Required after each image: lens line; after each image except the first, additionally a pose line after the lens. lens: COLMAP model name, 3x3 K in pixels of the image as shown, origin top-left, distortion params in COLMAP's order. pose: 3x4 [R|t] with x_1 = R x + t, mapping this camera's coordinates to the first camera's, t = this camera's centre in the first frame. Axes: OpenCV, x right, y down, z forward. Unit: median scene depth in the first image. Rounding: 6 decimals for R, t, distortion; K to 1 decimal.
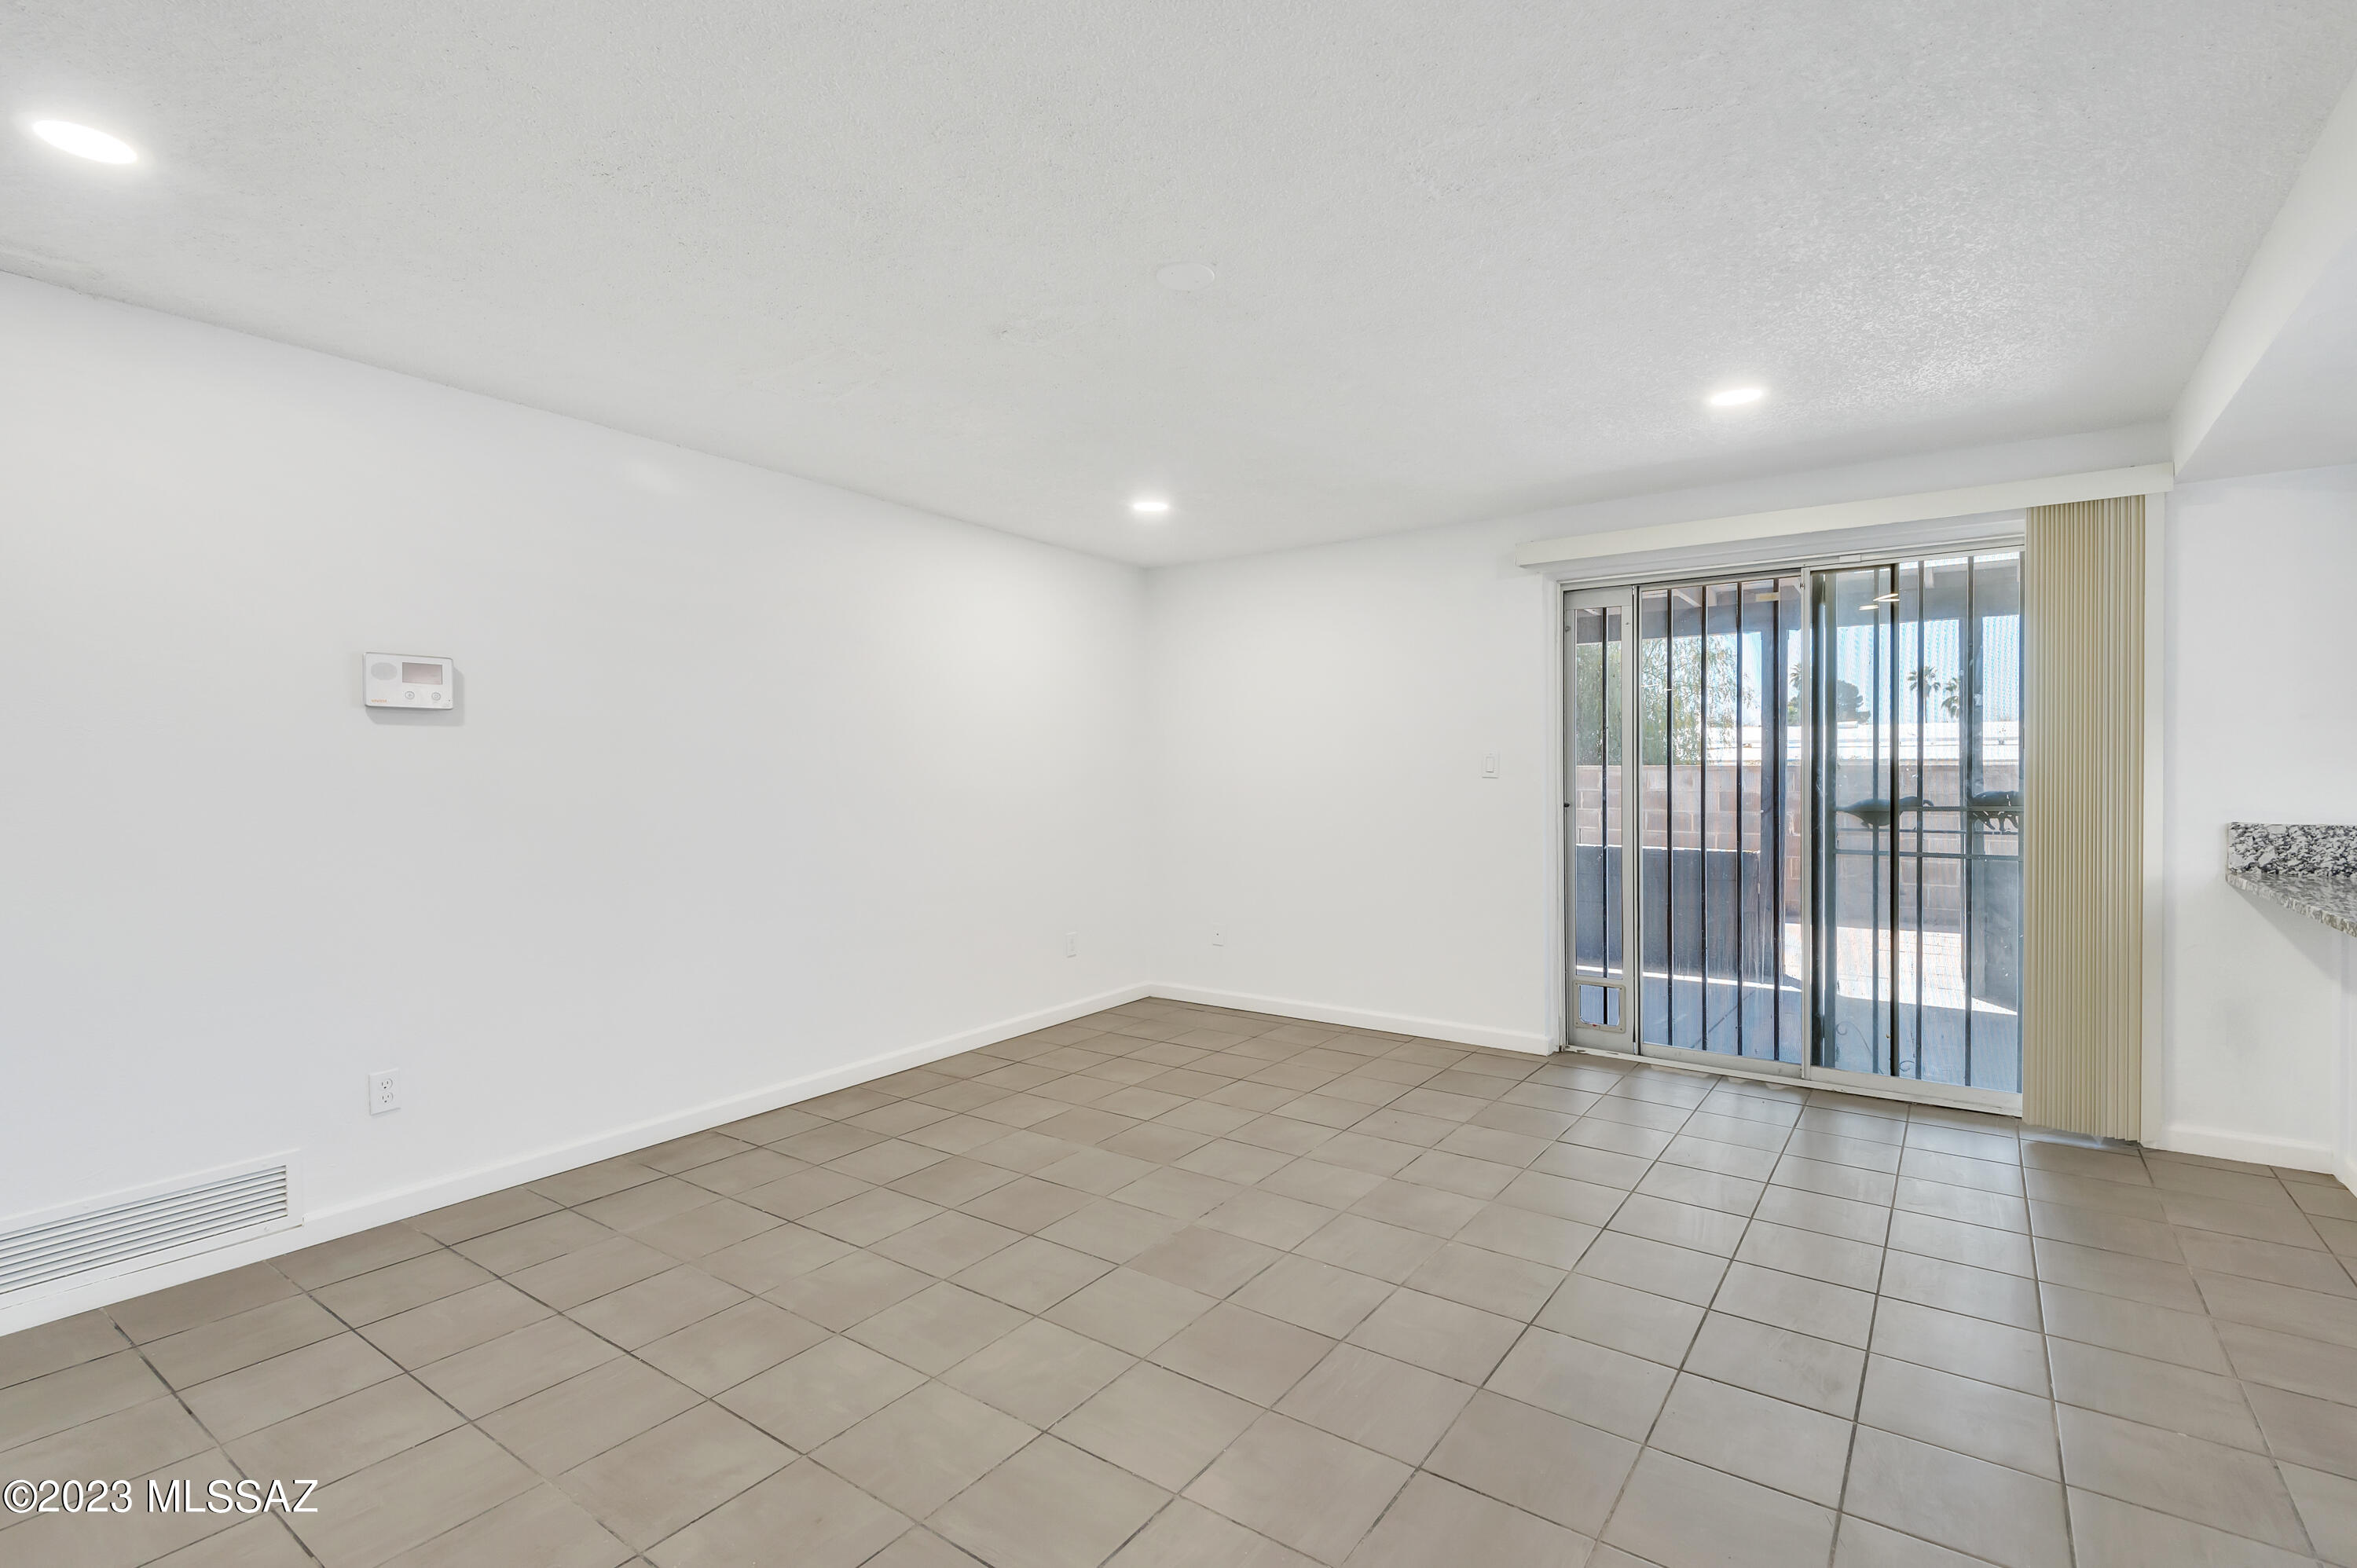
lens RADIAL K [[1082.5, 0, 1182.9], [0, 1082.5, 768.0], [0, 0, 1]] dist [-0.000836, 0.000212]
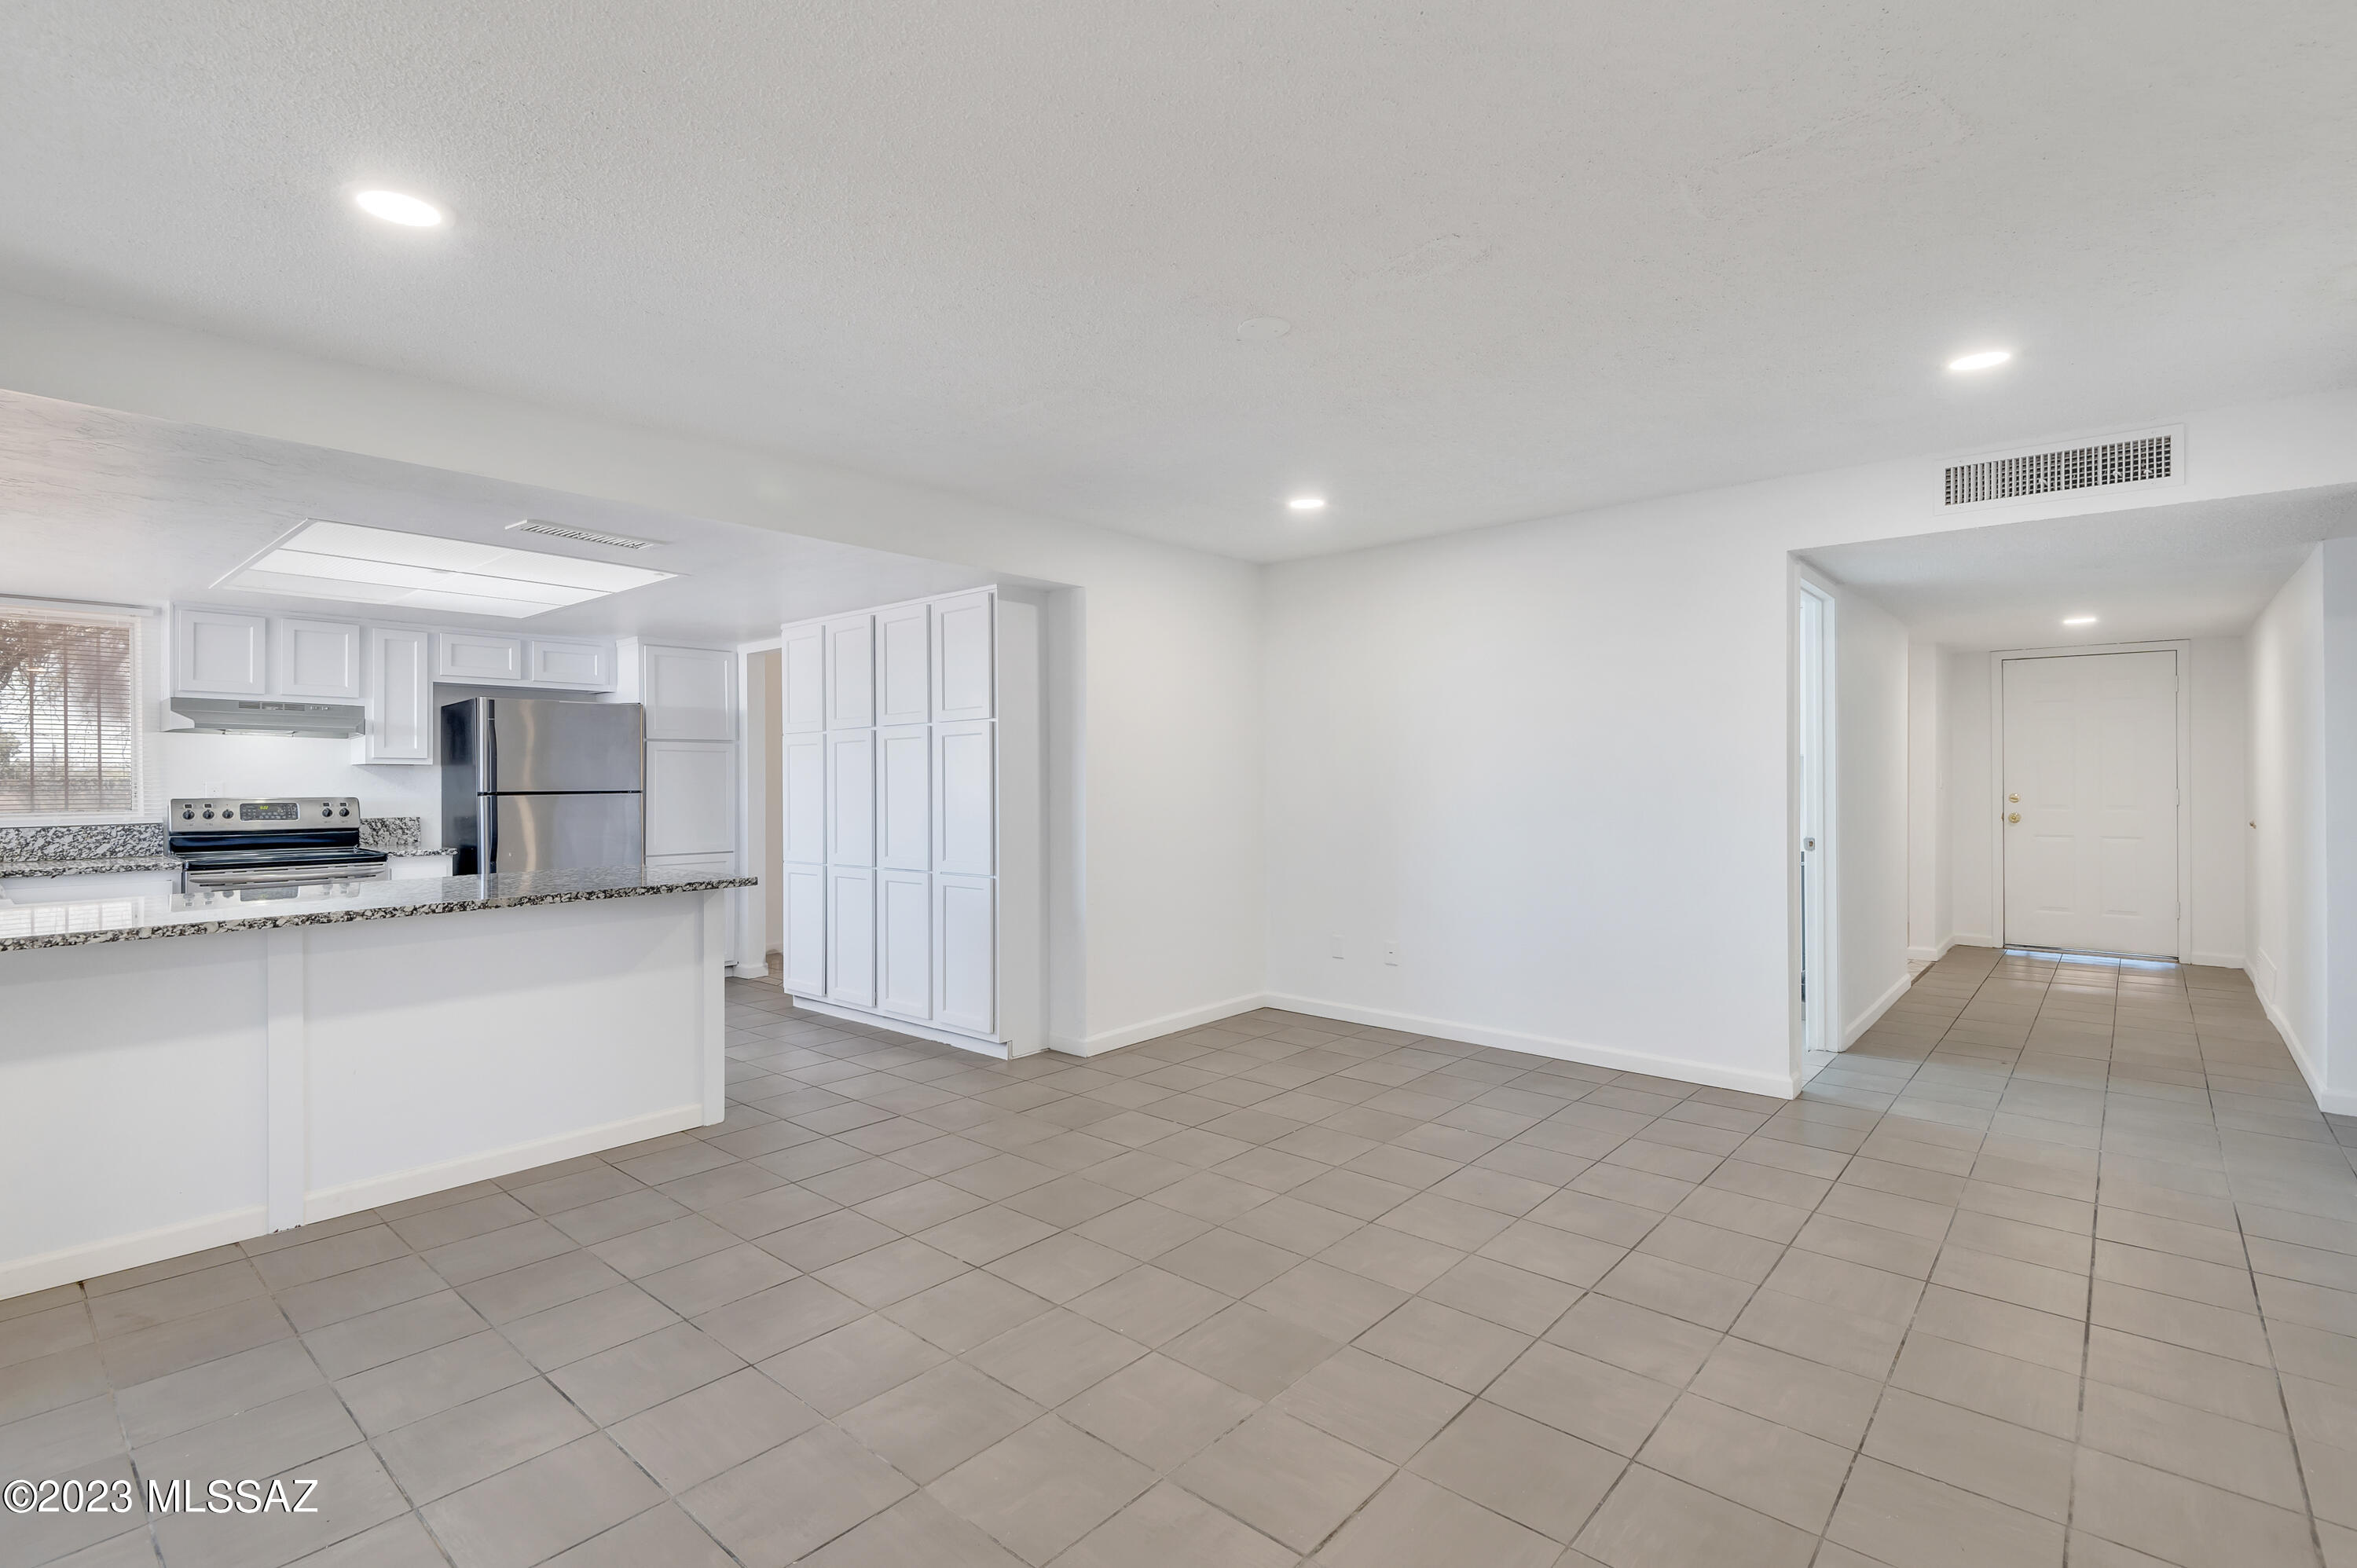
lens RADIAL K [[1082.5, 0, 1182.9], [0, 1082.5, 768.0], [0, 0, 1]] dist [-0.000836, 0.000212]
pose [[-0.995836, 0.013391, 0.090169, -0.007093], [0.013365, 0.999910, -0.000887, -0.010834], [-0.090173, 0.000322, -0.995926, 1.547379]]
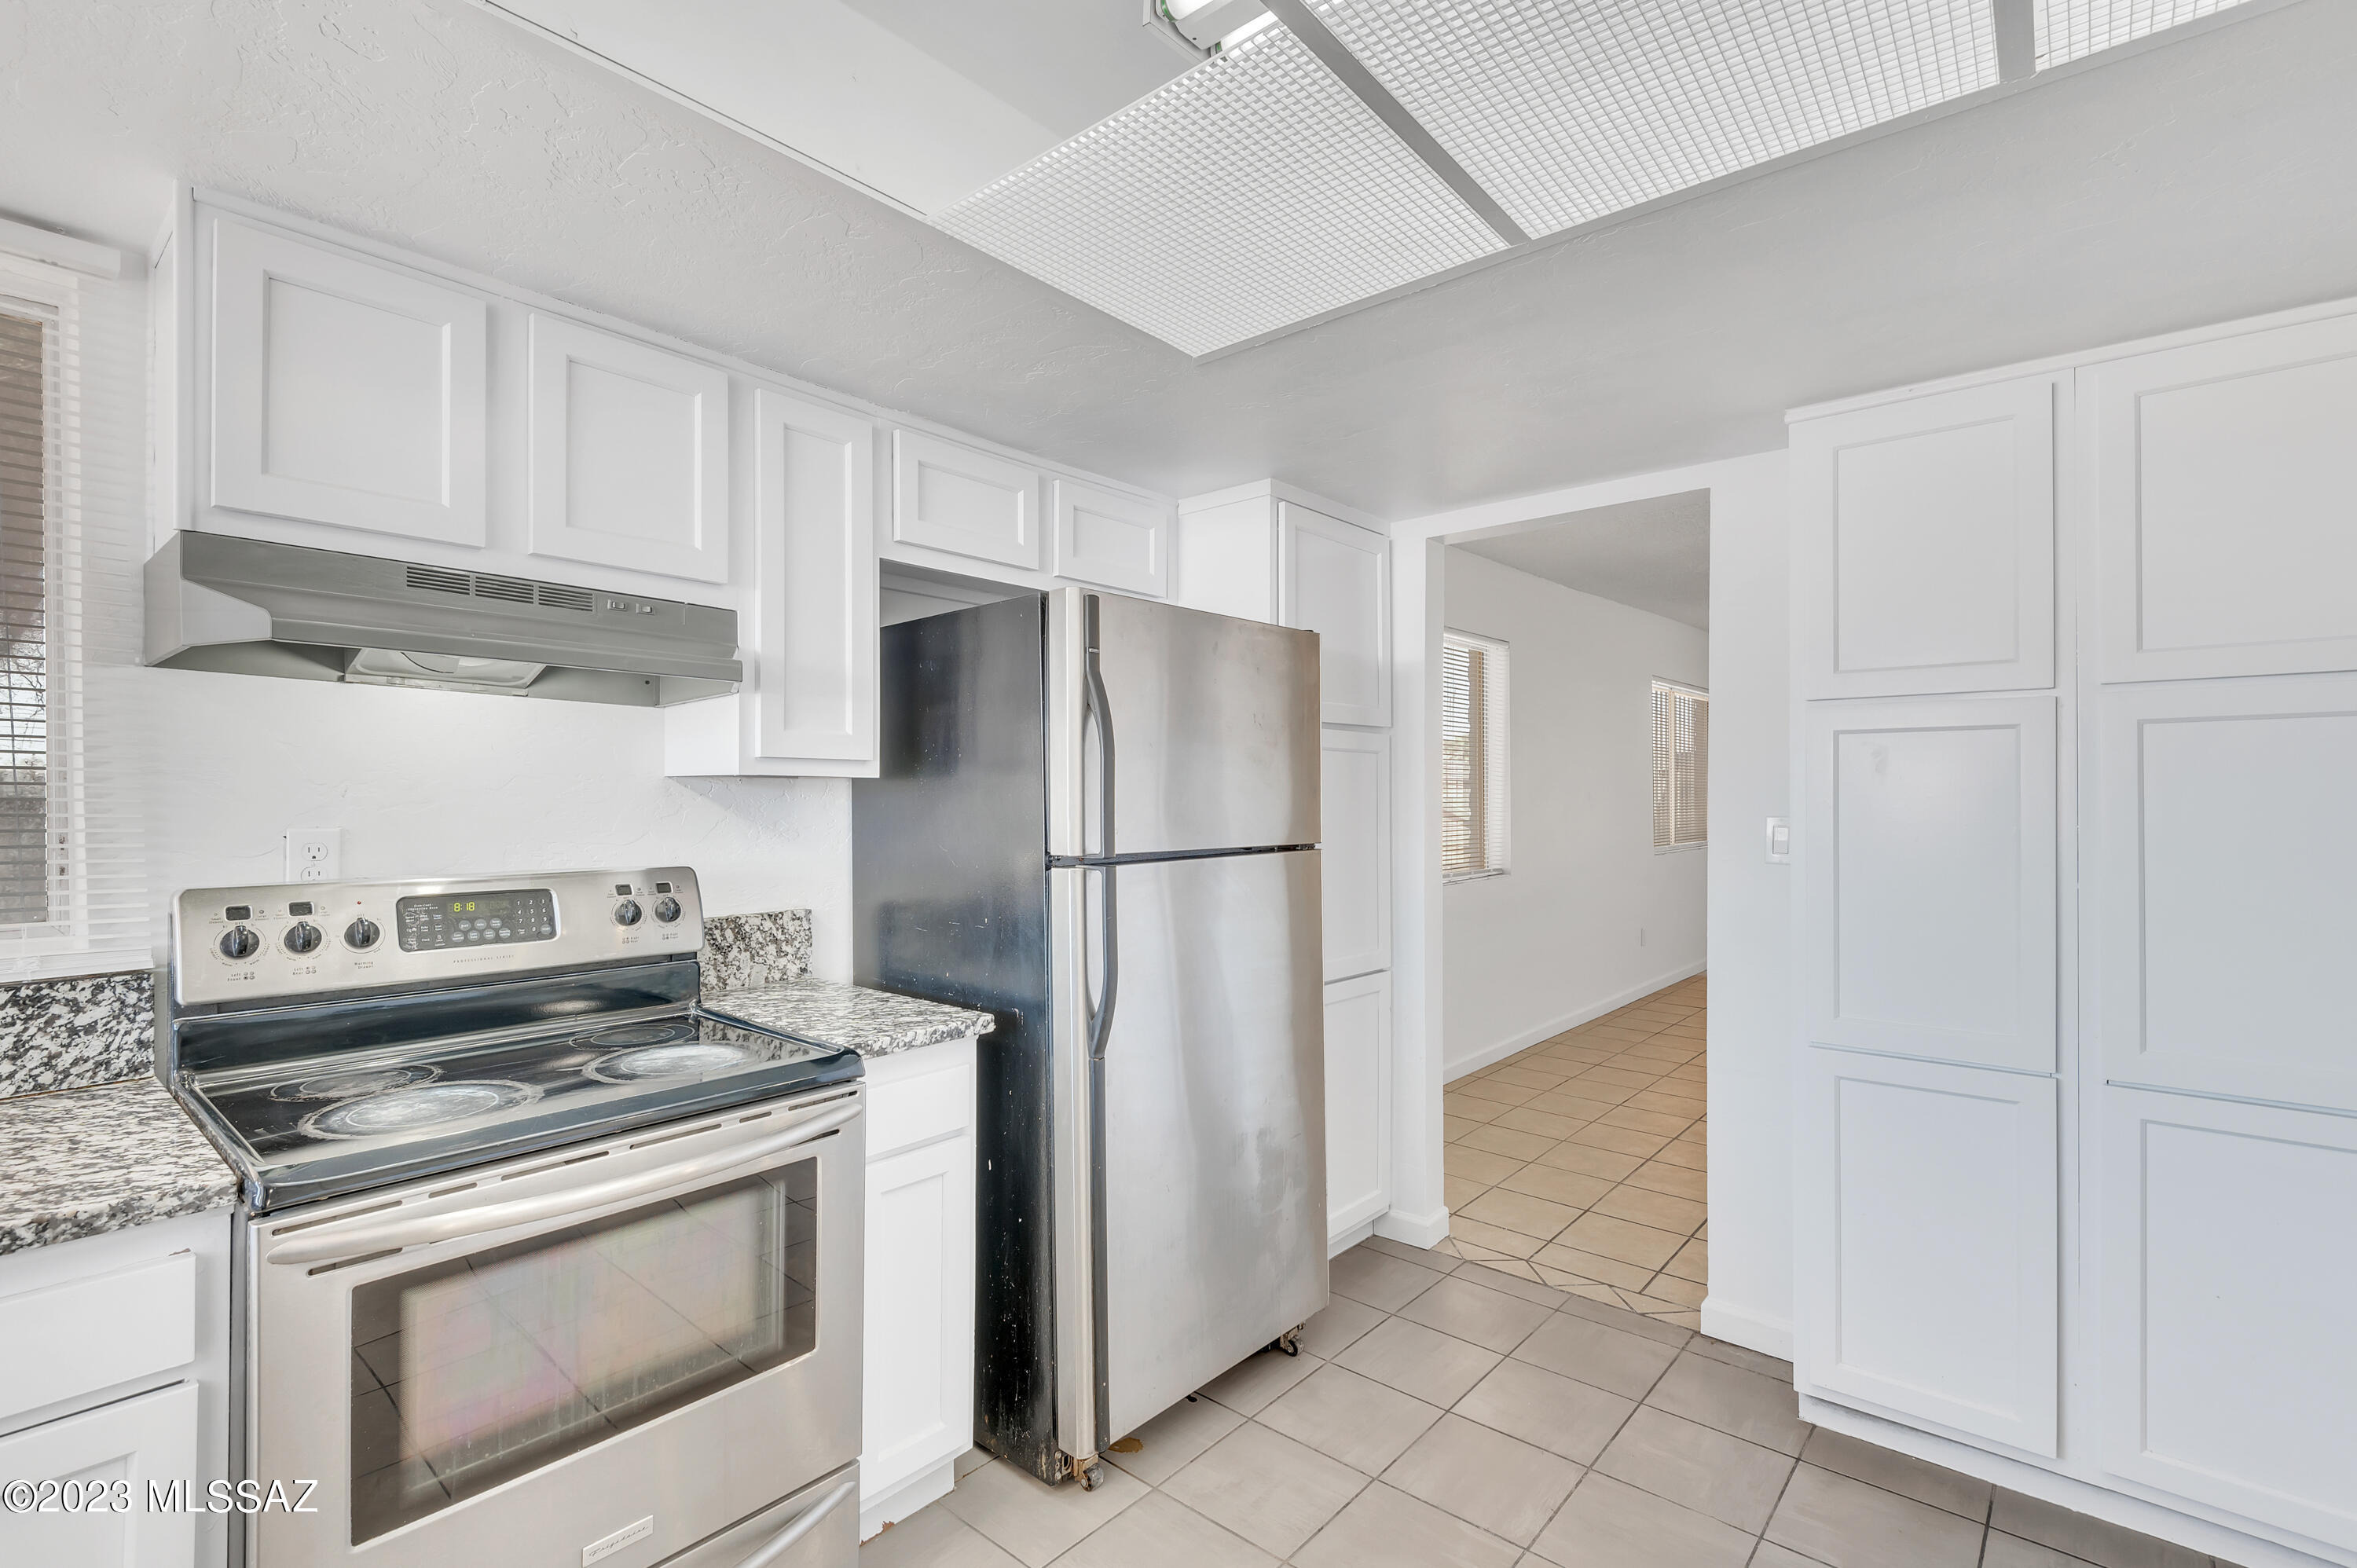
lens RADIAL K [[1082.7, 0, 1179.1], [0, 1082.7, 789.4], [0, 0, 1]] dist [0.037308, -0.019150]
pose [[-0.995373, 0.009601, 0.095608, 1.157996], [0.010061, 0.999940, 0.004330, -0.028318], [-0.095561, 0.005272, -0.995410, 0.516582]]
